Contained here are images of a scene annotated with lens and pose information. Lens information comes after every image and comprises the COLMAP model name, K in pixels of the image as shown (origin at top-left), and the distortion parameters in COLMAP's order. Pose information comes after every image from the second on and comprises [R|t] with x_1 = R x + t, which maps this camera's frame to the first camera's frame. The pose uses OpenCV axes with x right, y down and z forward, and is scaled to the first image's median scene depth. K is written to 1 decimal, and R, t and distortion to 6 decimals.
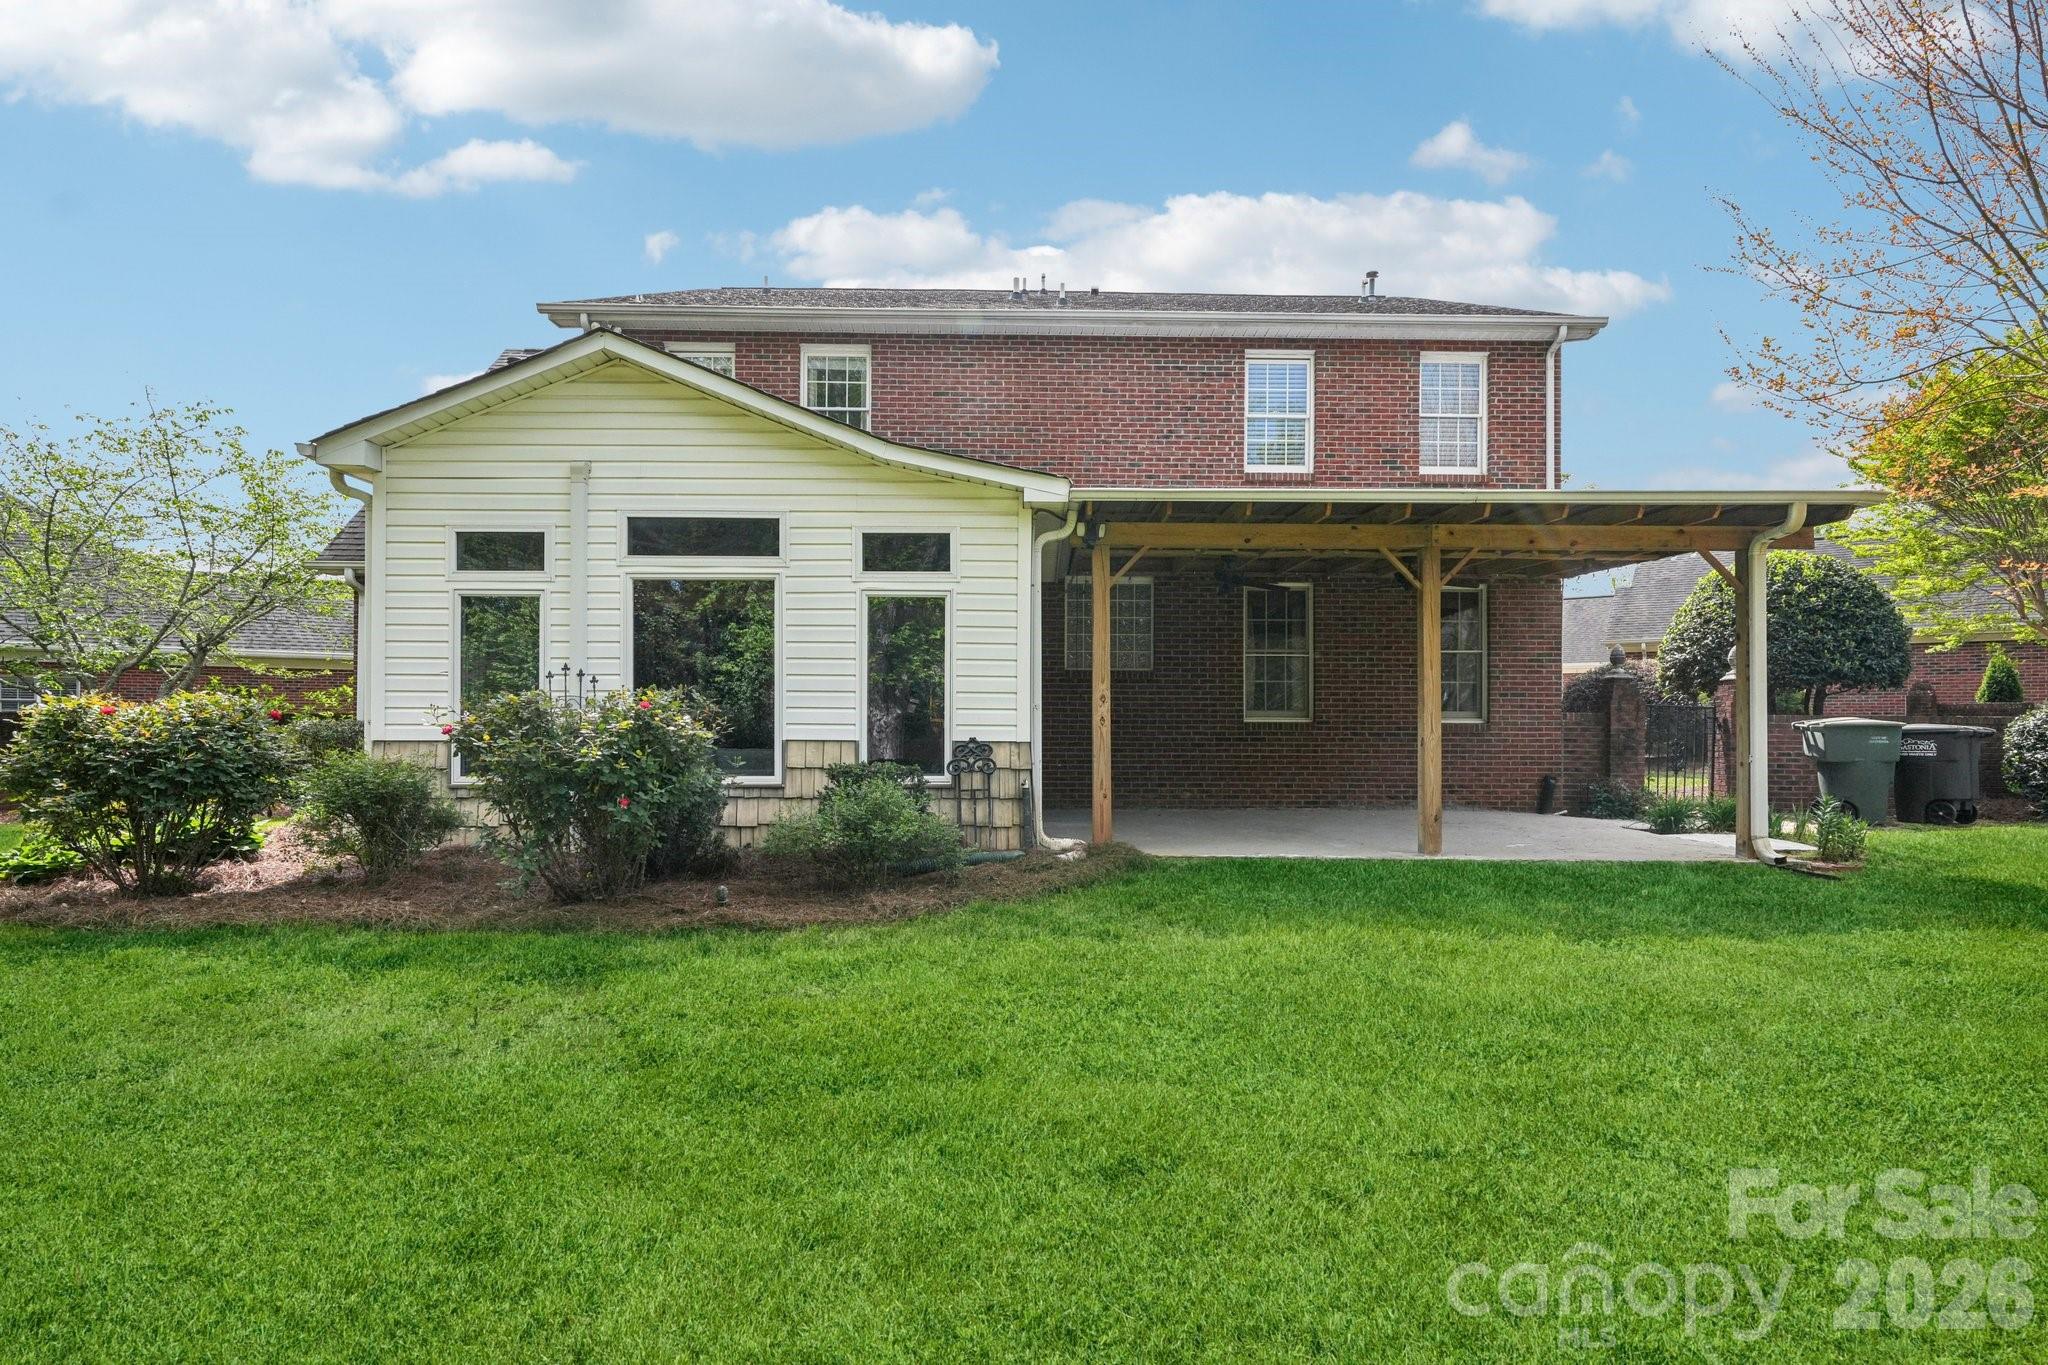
lens RADIAL K [[1123.3, 0, 1024.2], [0, 1123.3, 726.0], [0, 0, 1]] dist [-0.004398, -0.000233]
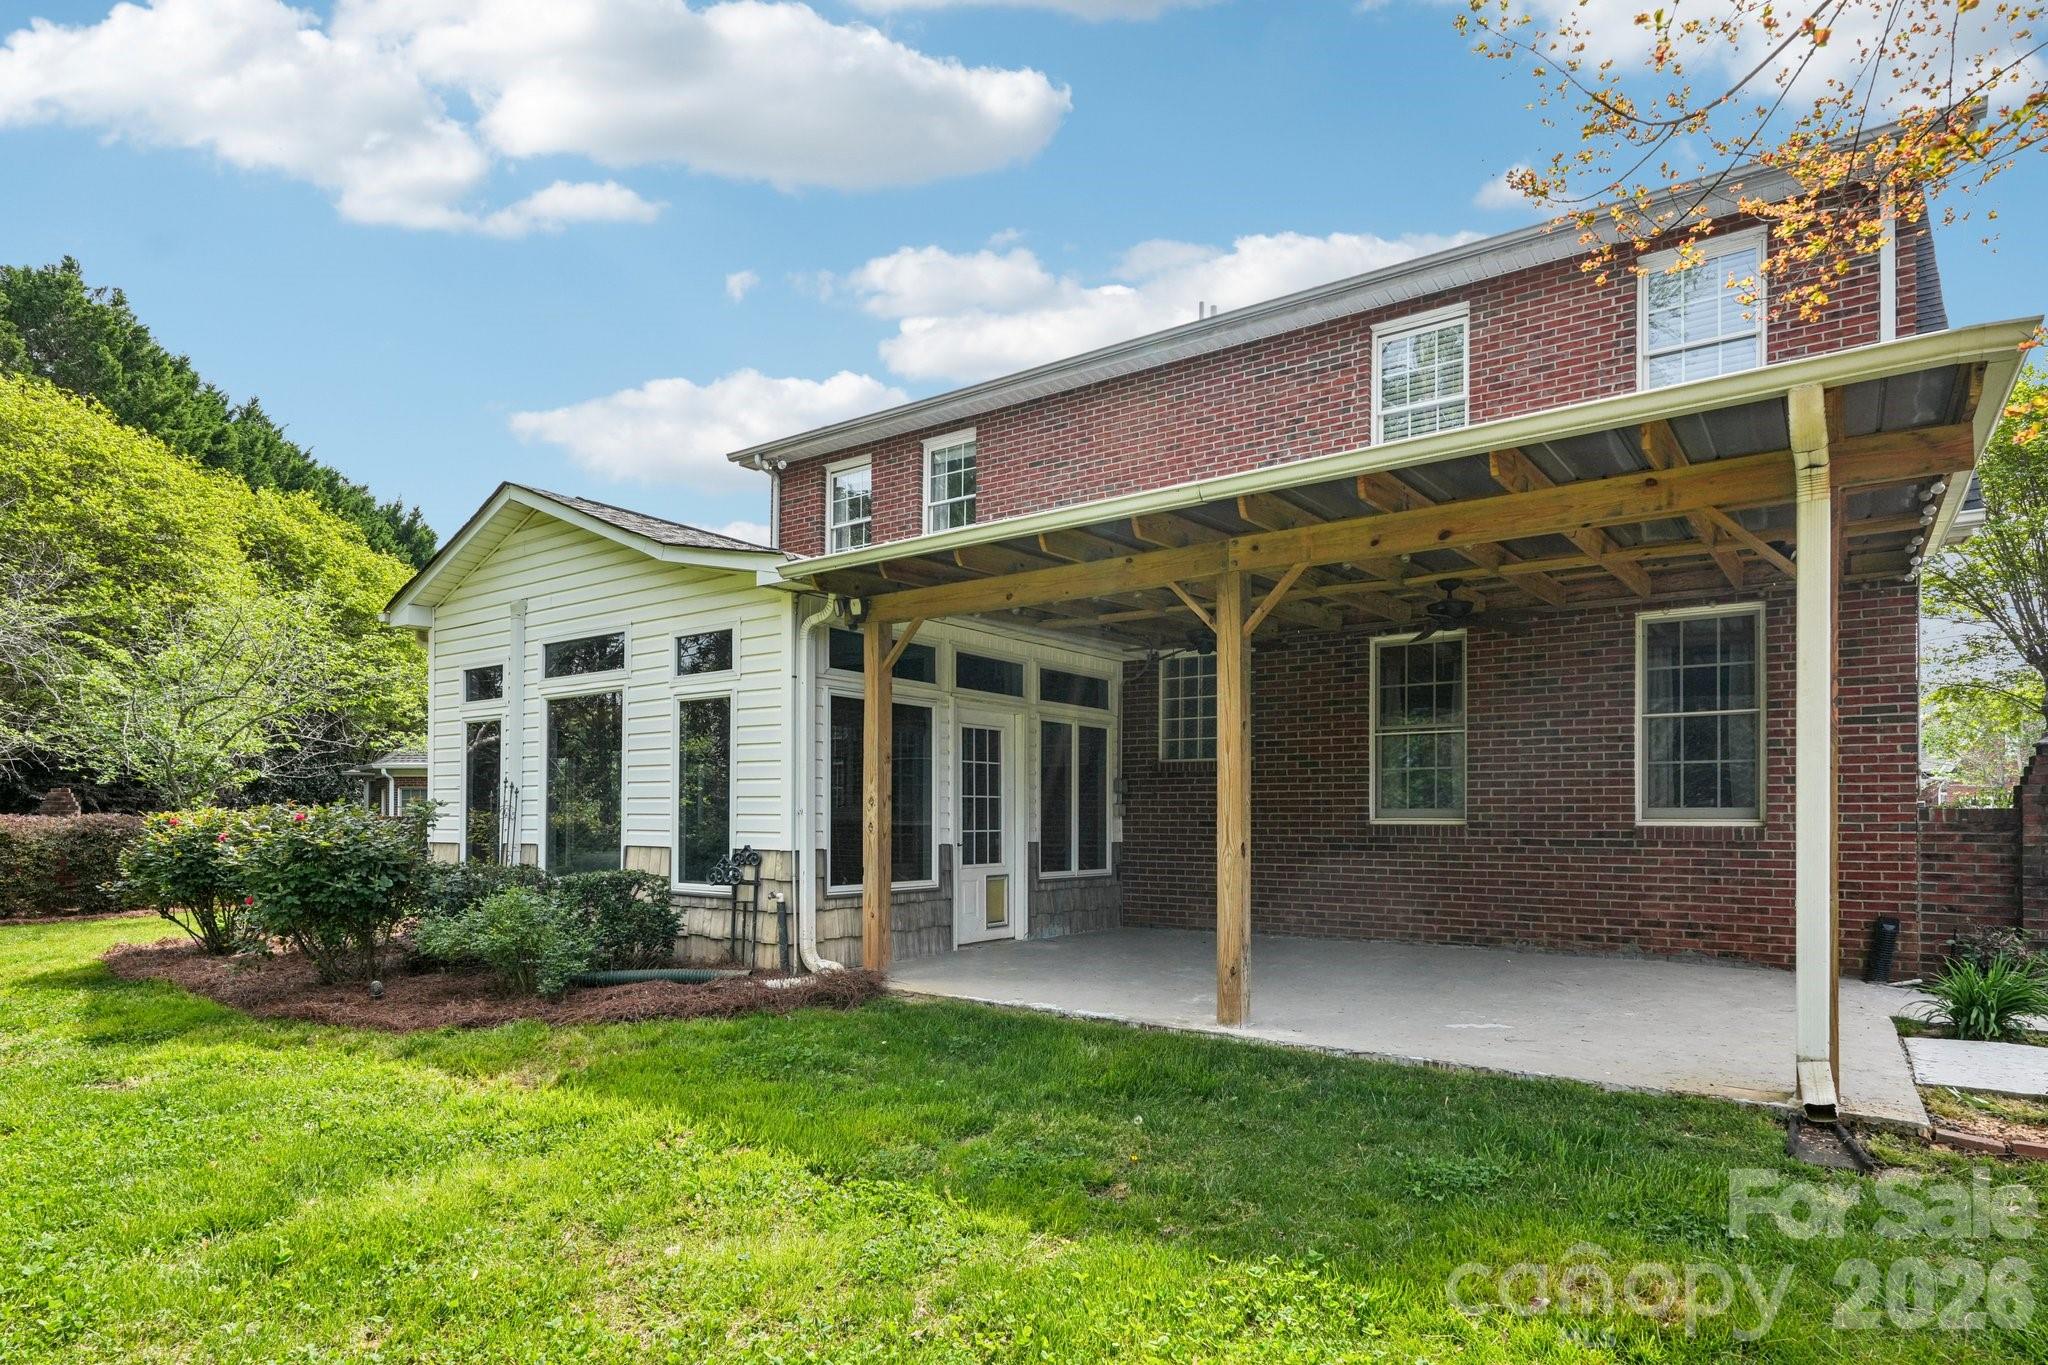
lens RADIAL K [[1139.3, 0, 1024.3], [0, 1139.3, 819.2], [0, 0, 1]] dist [0.001424, 0.000311]
pose [[0.796233, -0.003882, -0.604978, 0.703599], [0.002080, 0.999991, -0.003679, -0.007452], [0.604987, 0.001671, 0.796234, 0.385373]]
